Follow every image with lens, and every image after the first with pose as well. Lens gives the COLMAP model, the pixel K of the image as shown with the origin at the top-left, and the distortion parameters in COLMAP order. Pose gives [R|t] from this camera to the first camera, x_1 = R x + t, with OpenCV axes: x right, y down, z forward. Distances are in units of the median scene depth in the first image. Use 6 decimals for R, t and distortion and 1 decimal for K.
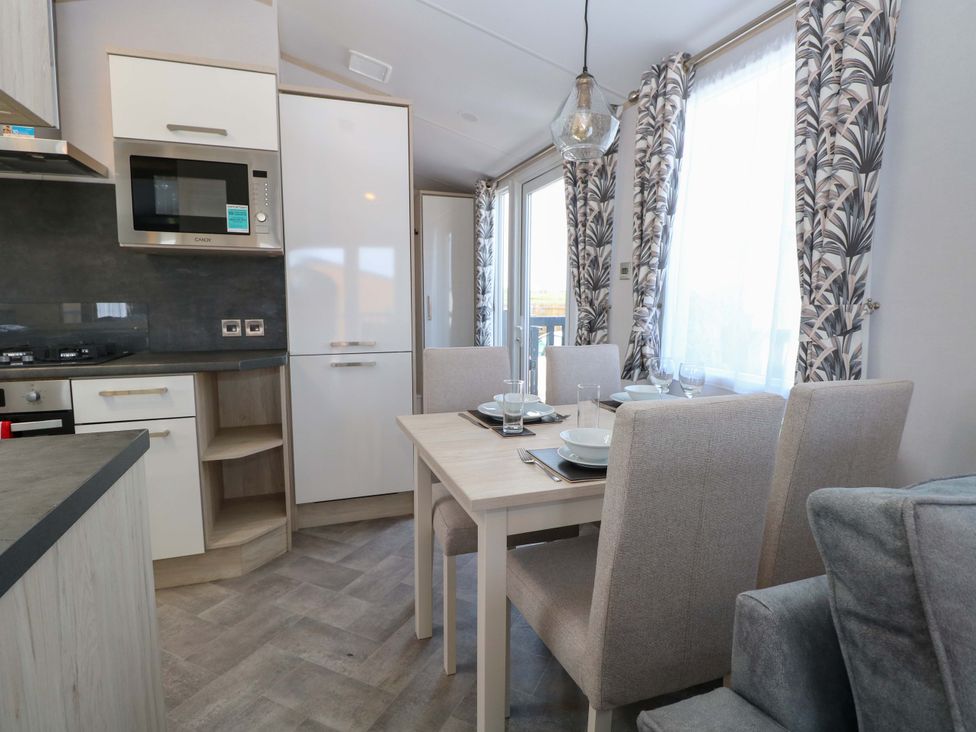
lens RADIAL K [[512.4, 0, 469.8], [0, 512.4, 356.1], [0, 0, 1]] dist [-0.003926, -0.009375]
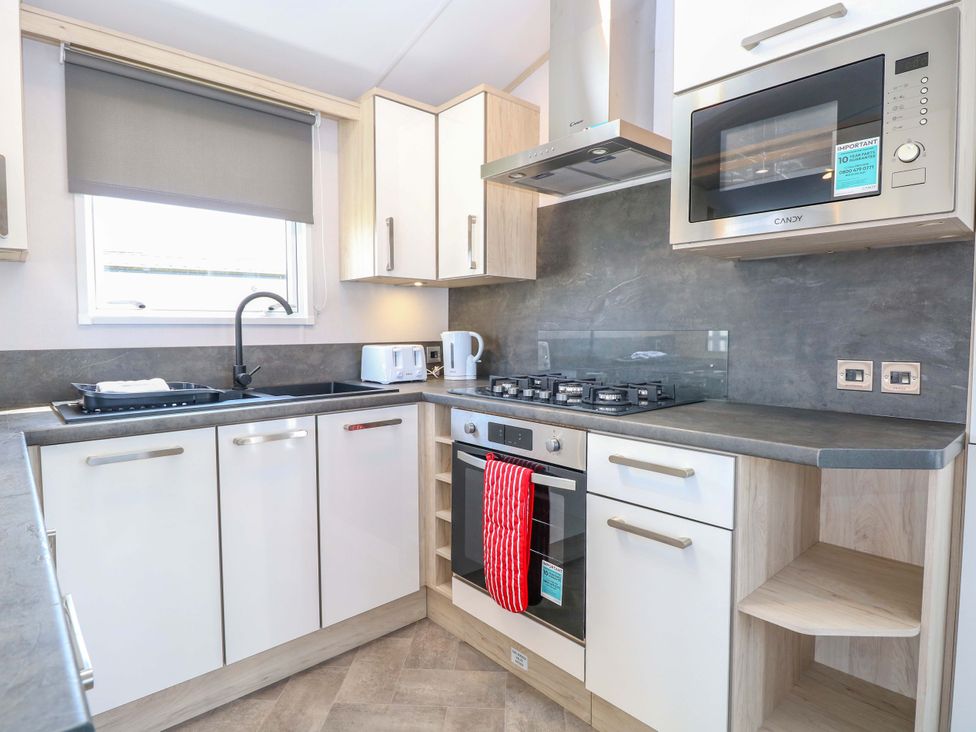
lens RADIAL K [[533.1, 0, 497.8], [0, 533.1, 358.6], [0, 0, 1]] dist [-0.016689, -0.003774]
pose [[0.401447, 0.048902, -0.914576, -0.100275], [-0.094889, 0.995421, 0.011574, -0.047737], [0.910954, 0.082136, 0.404248, 0.451377]]
